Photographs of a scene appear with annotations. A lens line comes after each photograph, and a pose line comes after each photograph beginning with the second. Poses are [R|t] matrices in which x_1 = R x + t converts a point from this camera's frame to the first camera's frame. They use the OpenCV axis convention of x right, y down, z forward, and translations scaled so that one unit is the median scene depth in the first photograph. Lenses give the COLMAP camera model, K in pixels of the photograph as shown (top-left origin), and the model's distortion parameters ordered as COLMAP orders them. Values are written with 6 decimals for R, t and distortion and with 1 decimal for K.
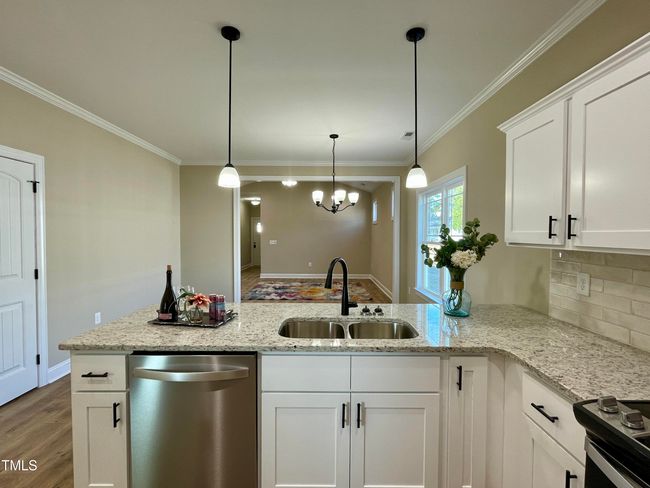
lens RADIAL K [[308.6, 0, 324.7], [0, 308.6, 242.1], [0, 0, 1]] dist [-0.001418, -0.000426]
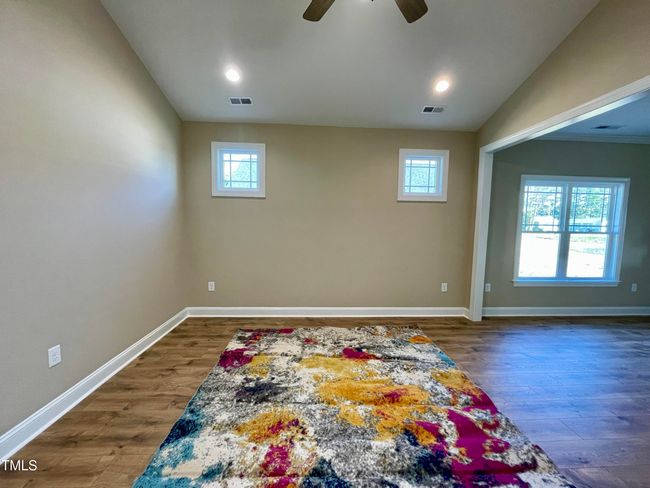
lens RADIAL K [[264.6, 0, 326.8], [0, 264.6, 241.1], [0, 0, 1]] dist [0.000525, 0.000073]
pose [[-0.057914, -0.085279, 0.994673, -1.157346], [0.007532, 0.996279, 0.085855, -0.112889], [-0.998293, 0.012464, -0.057056, 4.000136]]
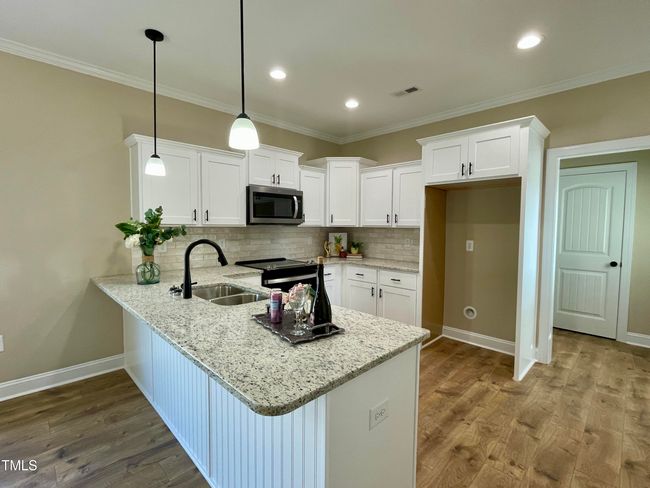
lens RADIAL K [[308.6, 0, 324.7], [0, 308.6, 242.1], [0, 0, 1]] dist [-0.001418, -0.000426]
pose [[-0.701729, -0.051567, 0.710575, -0.952424], [0.007320, 0.996803, 0.079569, -0.022212], [-0.712406, 0.061037, -0.699108, 1.373021]]
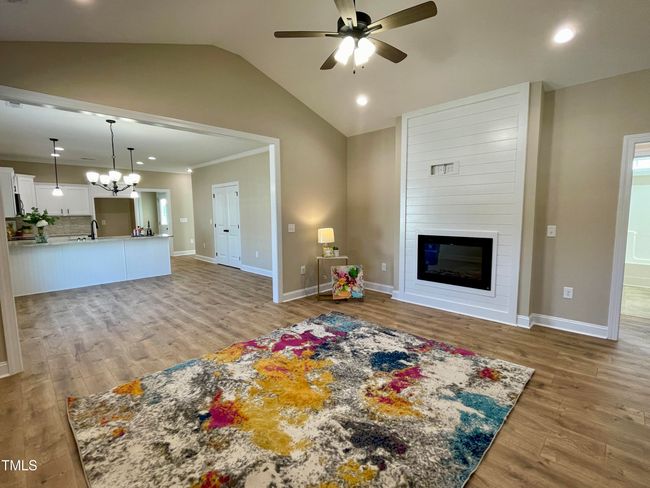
lens RADIAL K [[308.6, 0, 324.7], [0, 308.6, 242.1], [0, 0, 1]] dist [-0.001418, -0.000426]
pose [[-0.704082, 0.073888, -0.706265, 0.601185], [-0.011714, 0.993228, 0.115588, -0.113245], [0.710022, 0.089657, -0.698448, 4.706023]]
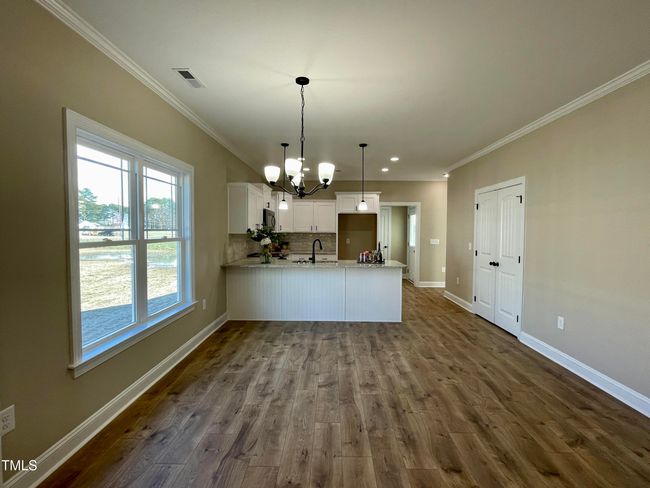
lens RADIAL K [[308.6, 0, 324.7], [0, 308.6, 242.1], [0, 0, 1]] dist [-0.001418, -0.000426]
pose [[-0.999664, -0.013254, 0.022289, -0.073298], [-0.011776, 0.997804, 0.065185, -0.088048], [-0.023104, 0.064901, -0.997624, 3.395746]]
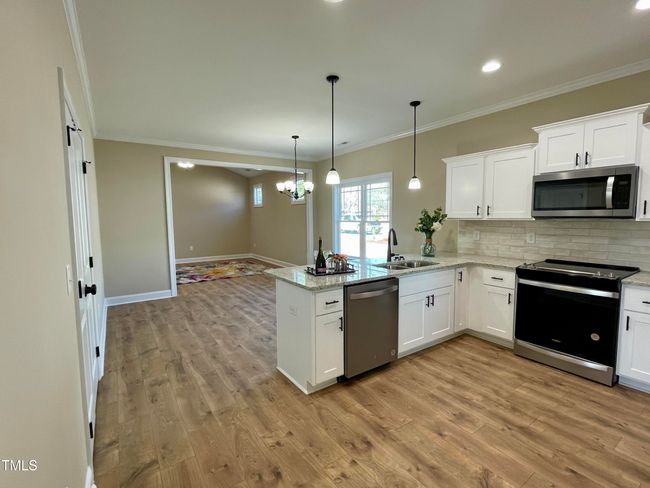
lens RADIAL K [[308.6, 0, 324.7], [0, 308.6, 242.1], [0, 0, 1]] dist [-0.001418, -0.000426]
pose [[0.825528, -0.059617, 0.561203, -1.205935], [0.027917, 0.997501, 0.064900, 0.004618], [-0.563670, -0.037910, 0.825130, -0.225483]]
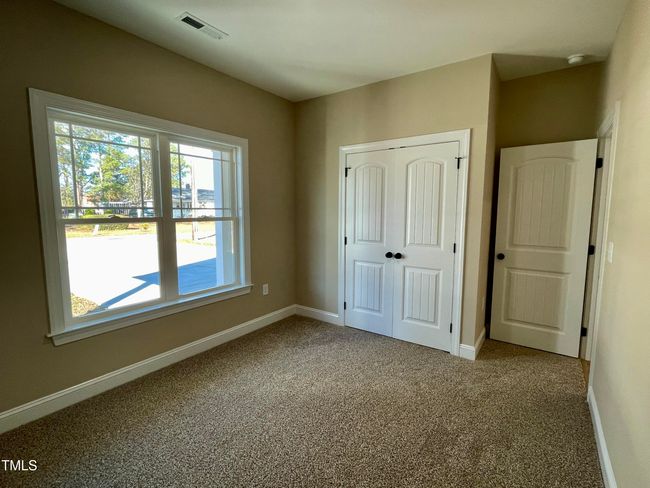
lens RADIAL K [[308.6, 0, 324.7], [0, 308.6, 242.1], [0, 0, 1]] dist [-0.001418, -0.000426]
pose [[-0.811143, -0.068575, 0.580813, -0.596099], [0.007858, 0.991734, 0.128067, -0.062388], [-0.584795, 0.108445, -0.803900, 2.737581]]
